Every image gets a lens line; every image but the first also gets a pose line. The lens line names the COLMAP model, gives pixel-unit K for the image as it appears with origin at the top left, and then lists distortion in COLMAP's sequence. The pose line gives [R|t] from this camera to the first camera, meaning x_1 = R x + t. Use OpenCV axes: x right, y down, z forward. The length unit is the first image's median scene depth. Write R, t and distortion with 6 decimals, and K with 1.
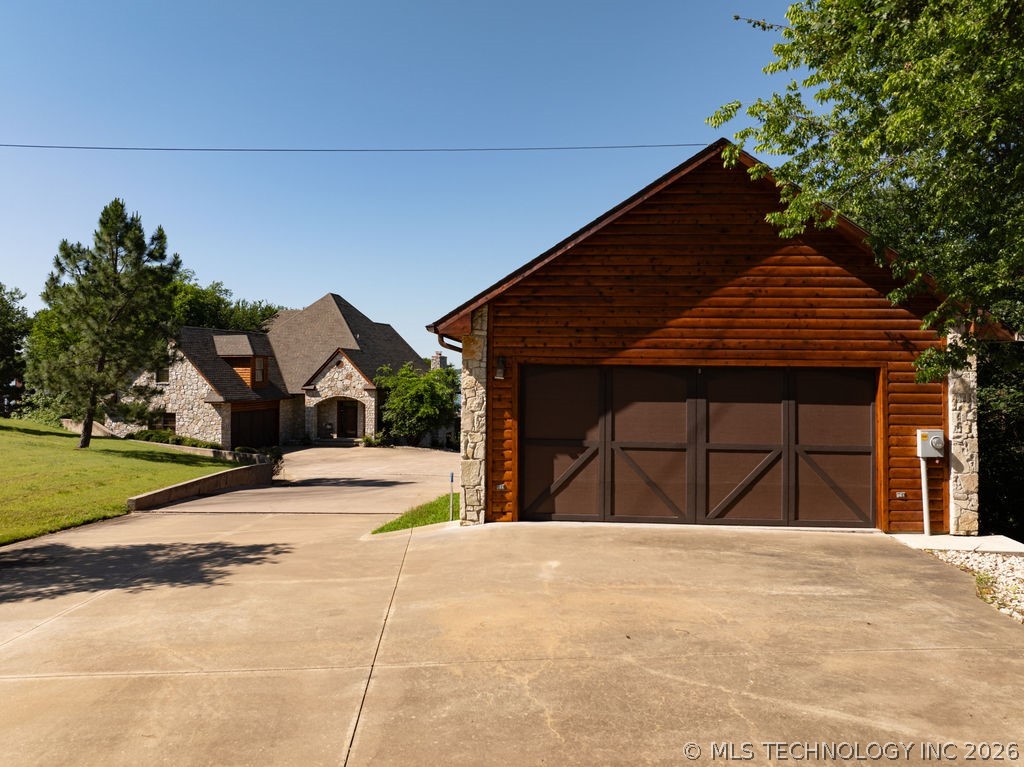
lens RADIAL K [[725.9, 0, 523.2], [0, 725.9, 345.0], [0, 0, 1]] dist [-0.028575, -0.002232]
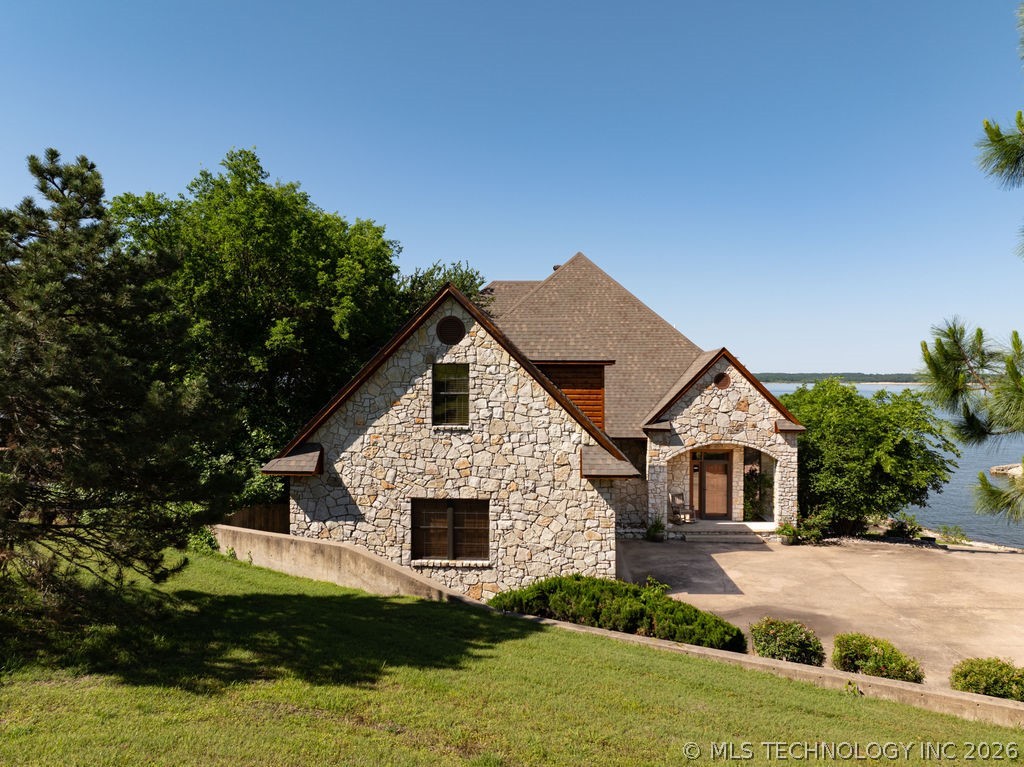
lens RADIAL K [[711.6, 0, 523.1], [0, 711.6, 381.8], [0, 0, 1]] dist [-0.022202, -0.004797]
pose [[0.990107, 0.005114, 0.140219, -0.468067], [-0.010743, 0.999165, 0.039422, 0.009550], [-0.139900, -0.040538, 0.989335, 0.537066]]
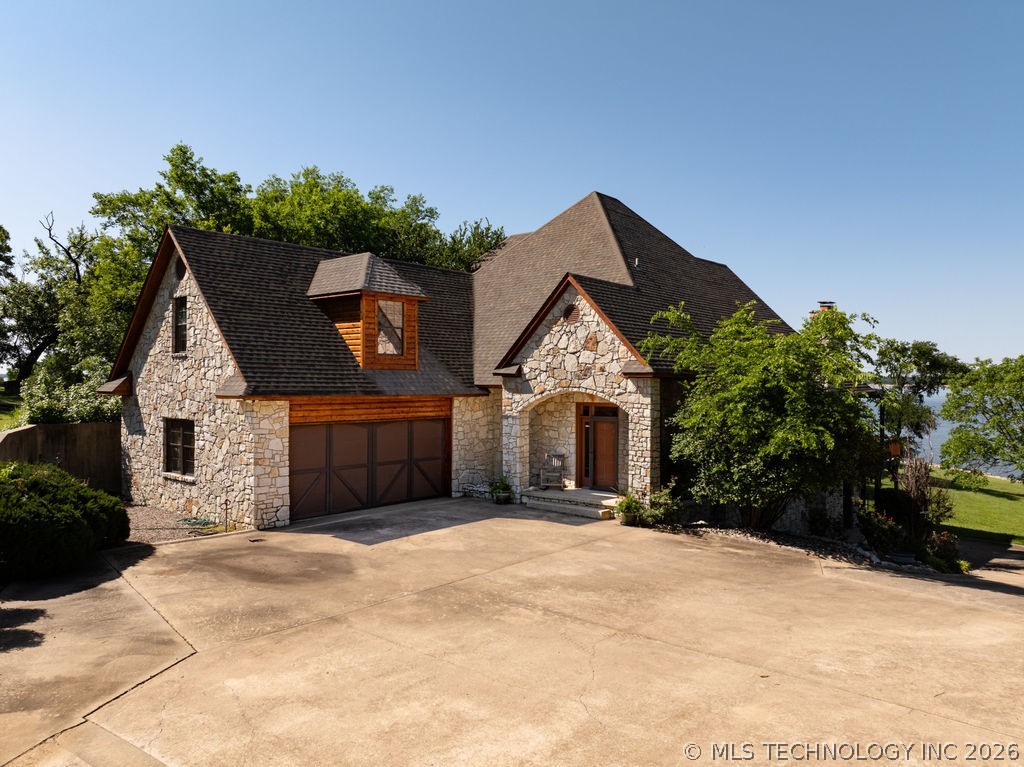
lens RADIAL K [[711.6, 0, 523.1], [0, 711.6, 381.8], [0, 0, 1]] dist [-0.022202, -0.004797]
pose [[0.874706, 0.007472, -0.484596, -0.083232], [0.010631, 0.999345, 0.034598, 0.051636], [0.484537, -0.035414, 0.874053, 0.644744]]
